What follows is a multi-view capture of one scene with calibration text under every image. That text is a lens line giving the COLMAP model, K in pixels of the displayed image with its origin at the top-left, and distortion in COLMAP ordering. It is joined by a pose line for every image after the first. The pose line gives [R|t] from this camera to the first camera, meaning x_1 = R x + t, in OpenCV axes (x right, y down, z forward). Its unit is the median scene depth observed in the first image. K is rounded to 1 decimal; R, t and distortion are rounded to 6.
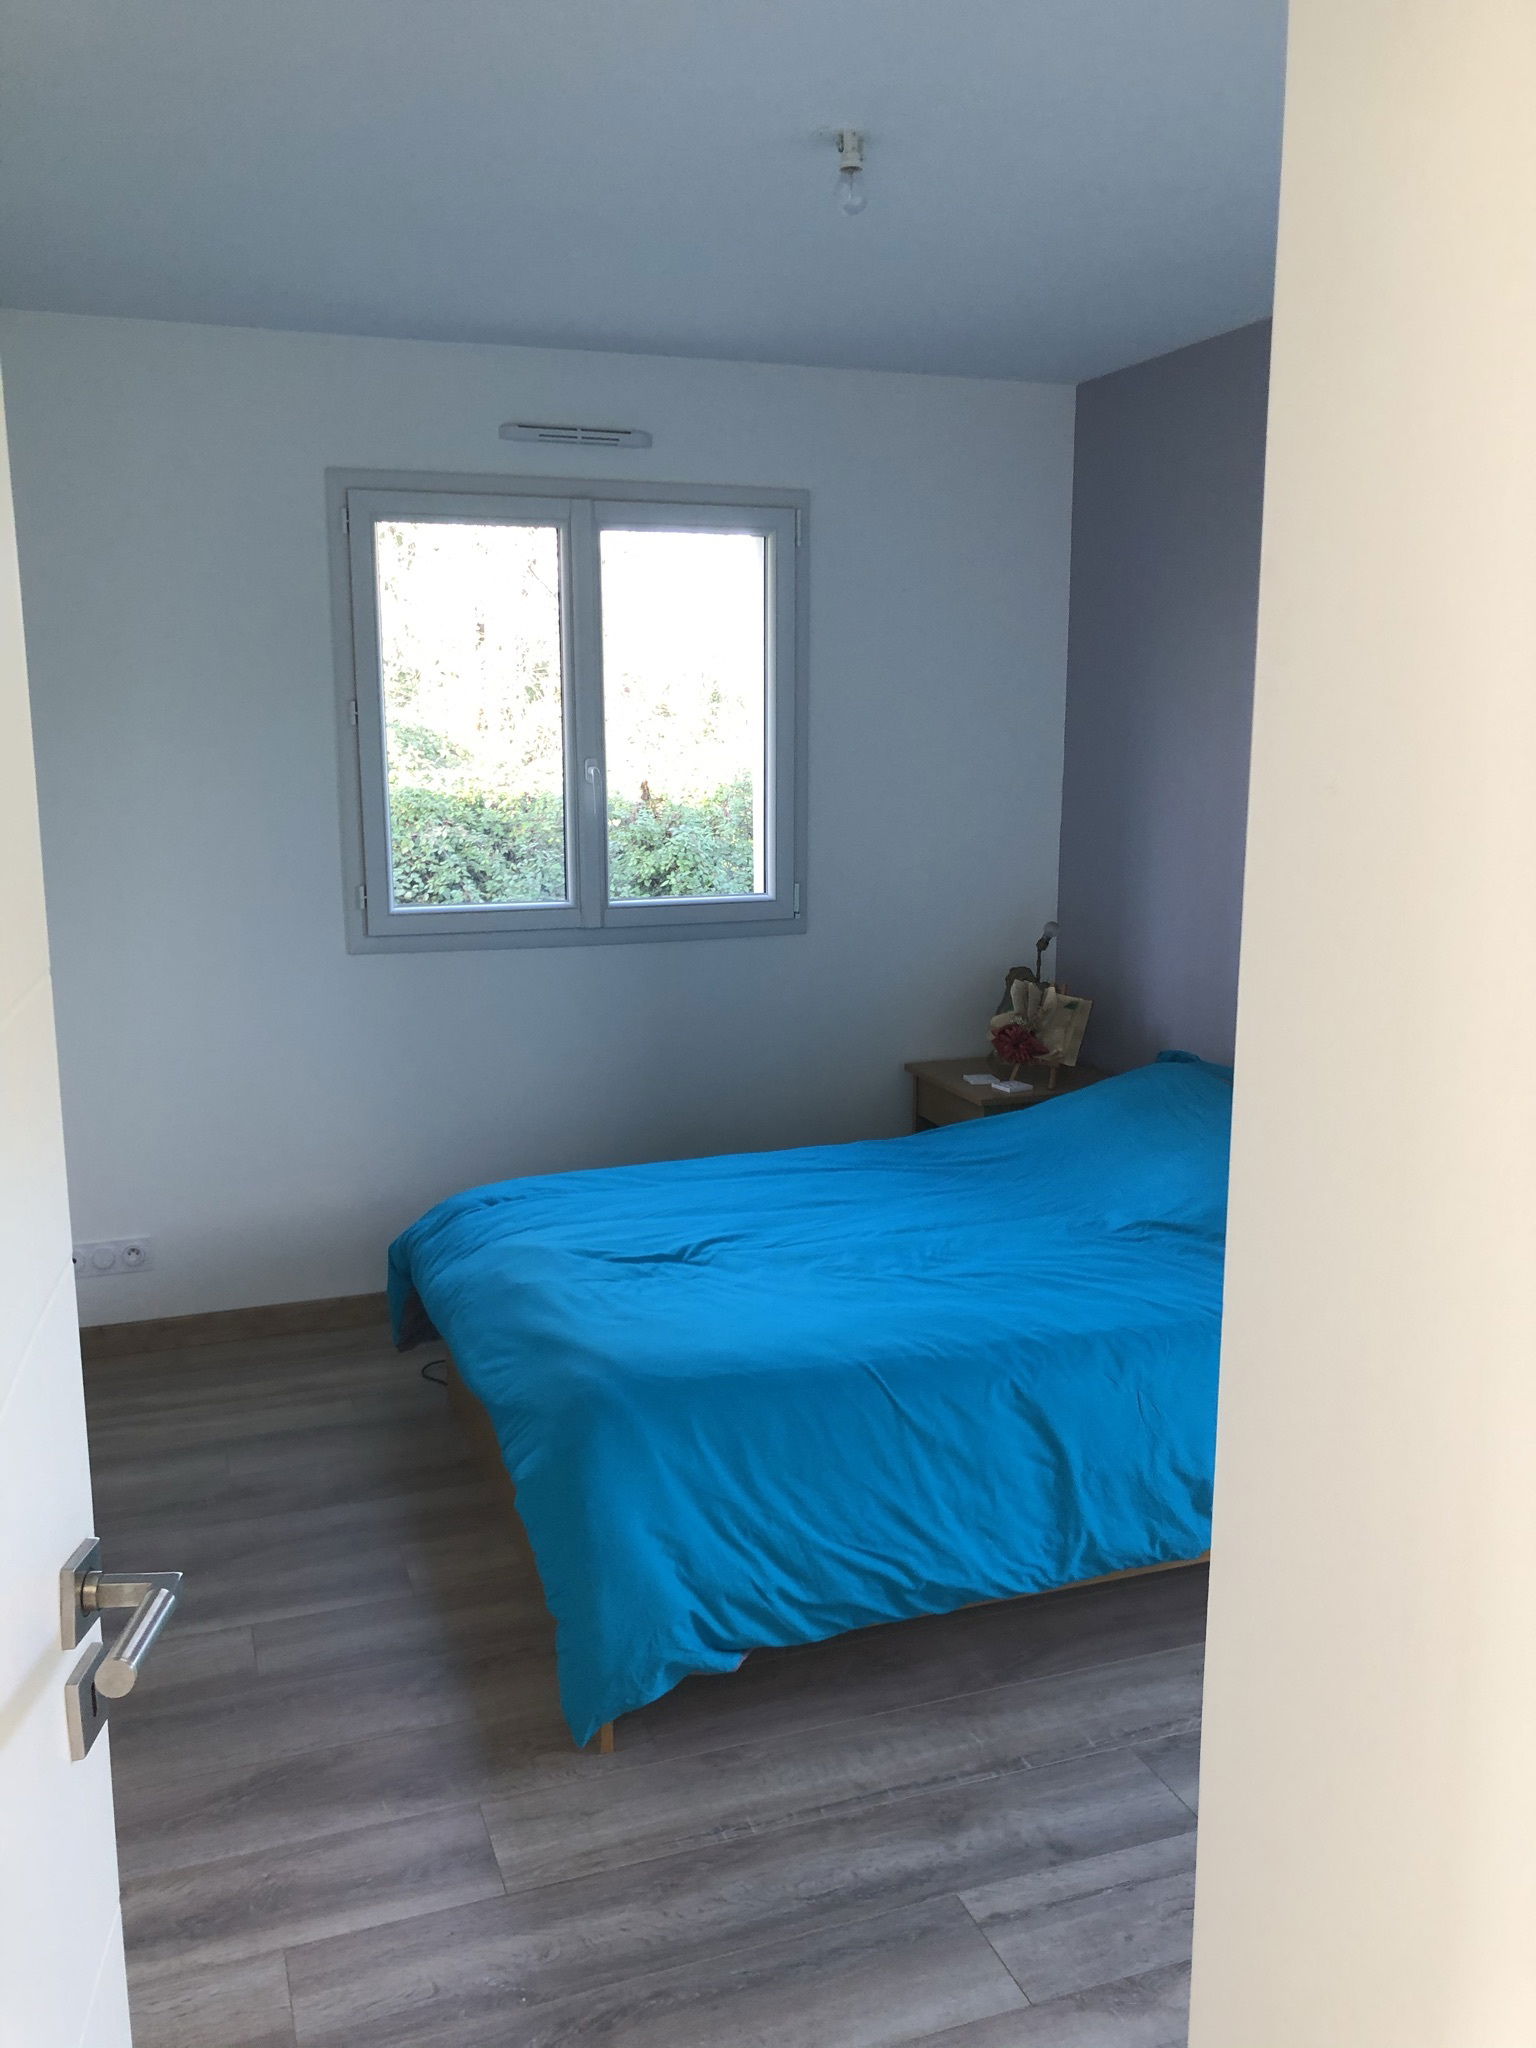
lens RADIAL K [[1640.5, 0, 765.2], [0, 1640.5, 1025.9], [0, 0, 1]] dist [0.009788, -0.012593]
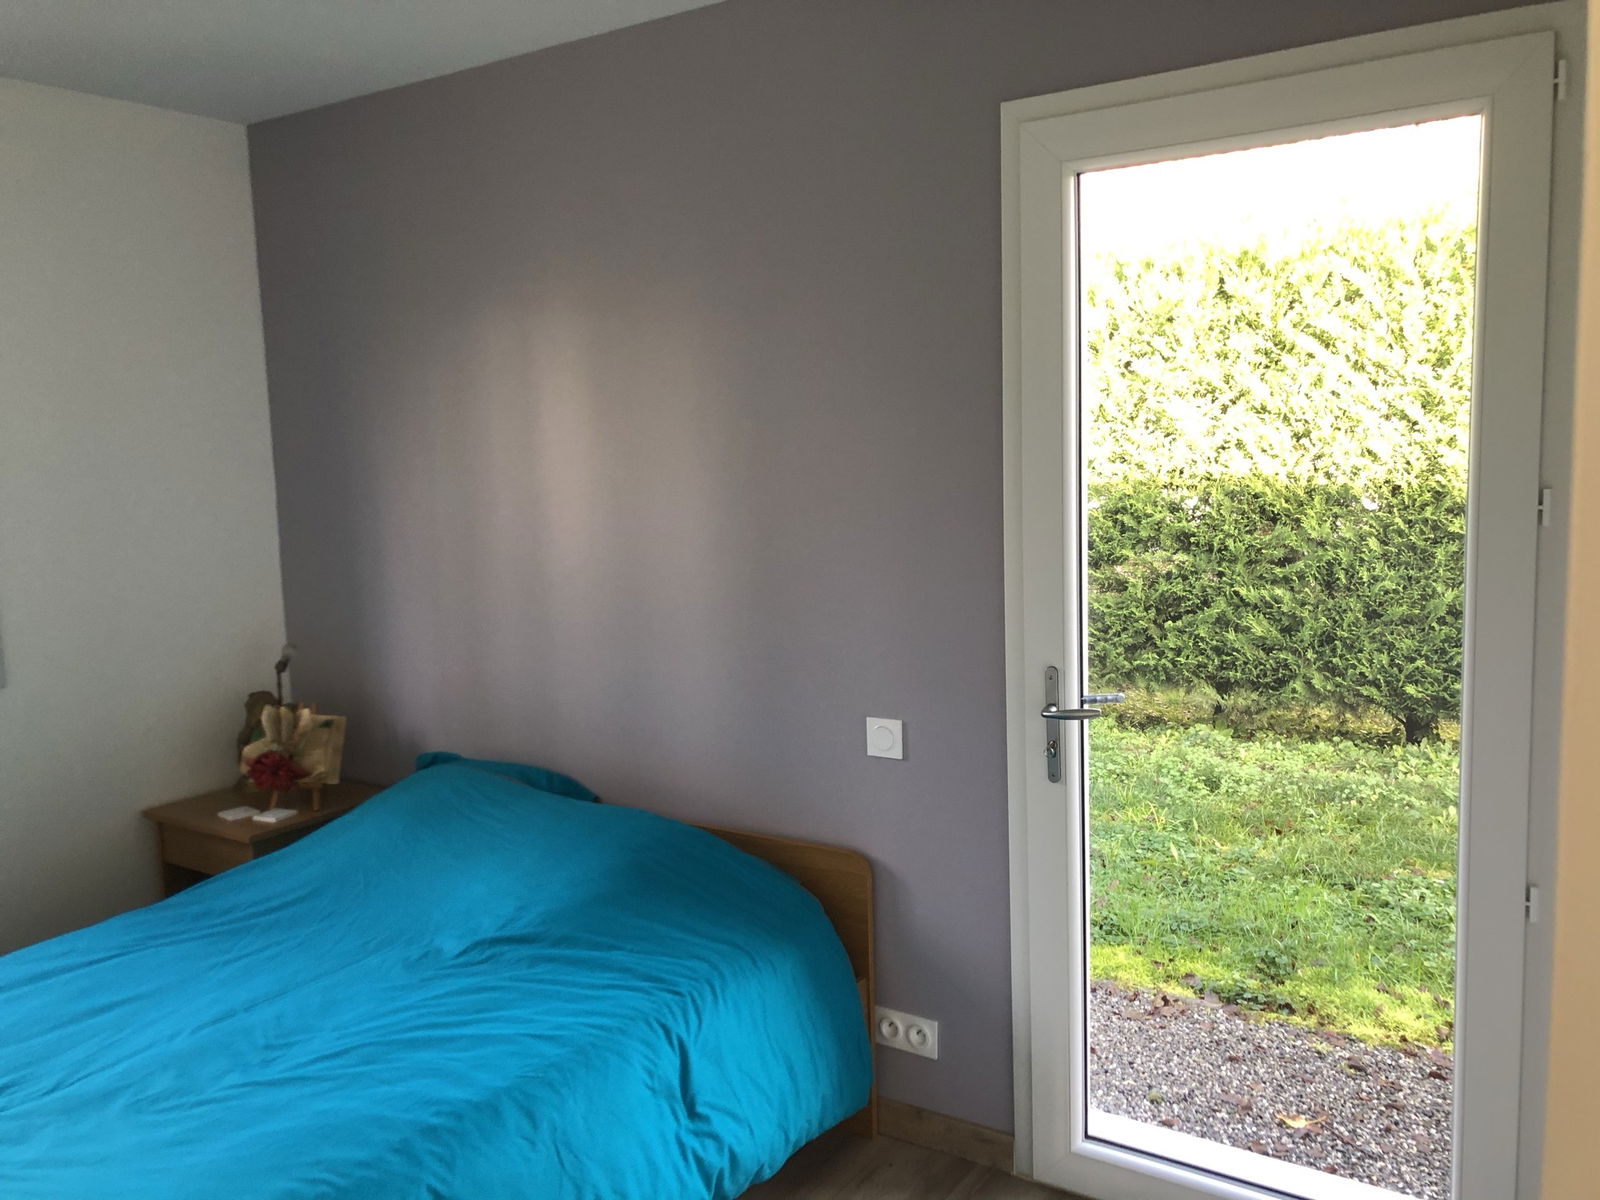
lens RADIAL K [[1281.6, 0, 806.7], [0, 1281.6, 598.8], [0, 0, 1]] dist [0.009788, -0.012593]
pose [[0.798397, -0.087099, 0.595799, -0.051619], [0.131673, 0.990789, -0.031606, -0.032283], [-0.587558, 0.103685, 0.802512, 0.248370]]
